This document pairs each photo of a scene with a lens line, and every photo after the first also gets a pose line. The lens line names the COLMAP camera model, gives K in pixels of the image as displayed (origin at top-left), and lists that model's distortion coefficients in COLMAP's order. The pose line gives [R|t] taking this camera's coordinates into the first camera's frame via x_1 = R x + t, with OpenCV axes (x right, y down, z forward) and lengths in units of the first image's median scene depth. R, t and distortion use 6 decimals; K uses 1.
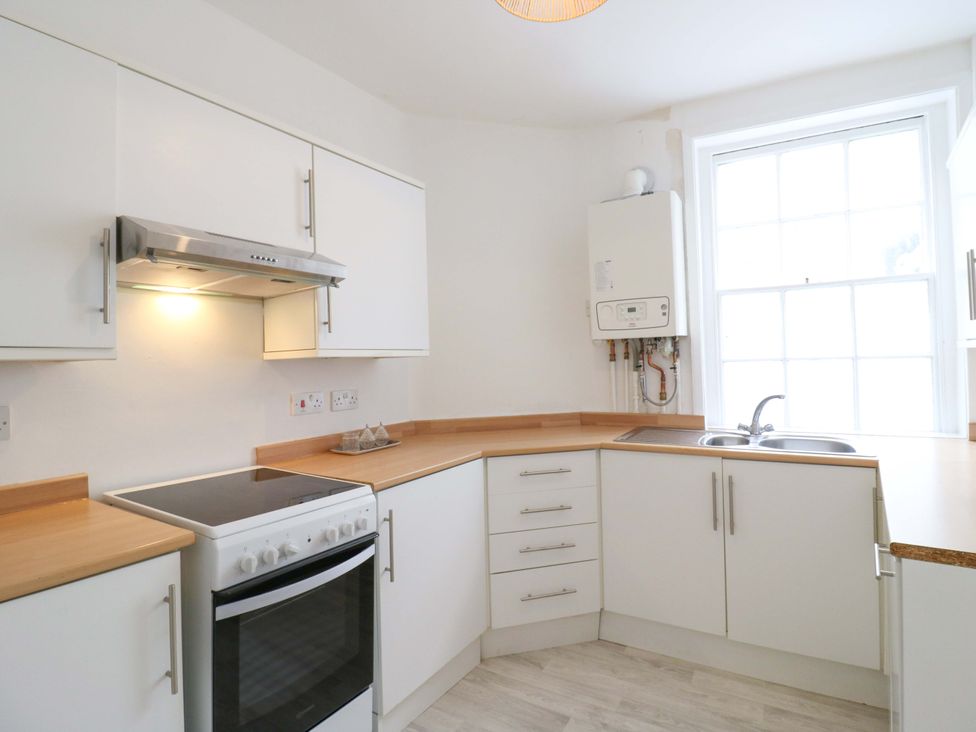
lens RADIAL K [[510.3, 0, 487.7], [0, 510.3, 361.0], [0, 0, 1]] dist [0.001794, -0.013357]
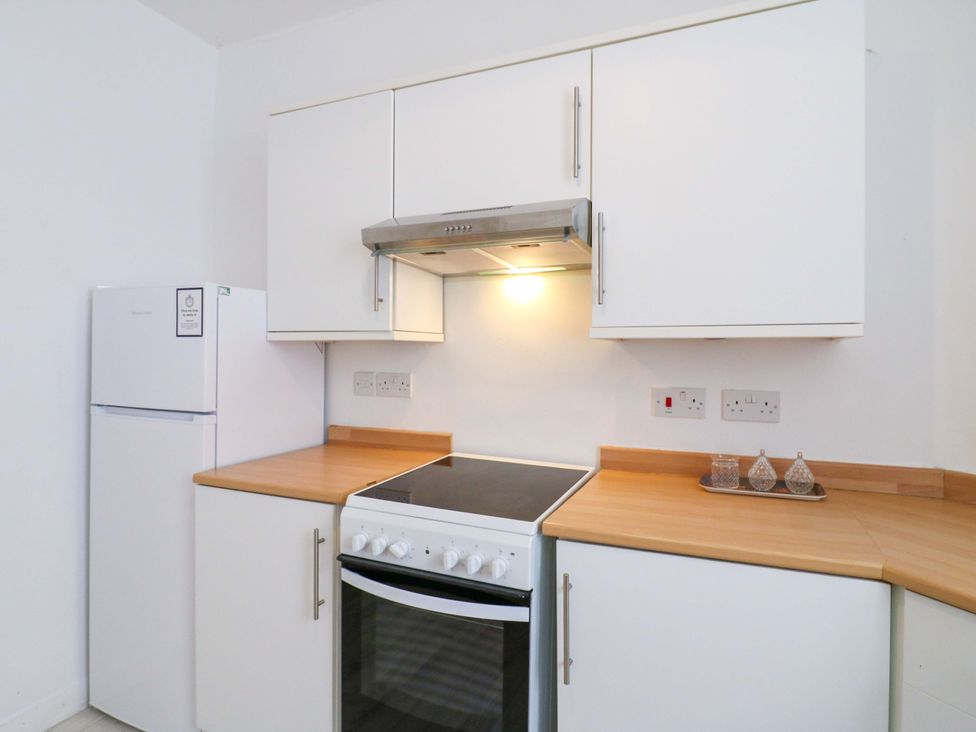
lens RADIAL K [[559.4, 0, 487.7], [0, 559.4, 359.9], [0, 0, 1]] dist [0.010995, 0.000408]
pose [[0.169706, 0.042544, -0.984576, 0.388443], [-0.004610, 0.999091, 0.042377, -0.009409], [0.985484, -0.002653, 0.169747, 0.624117]]
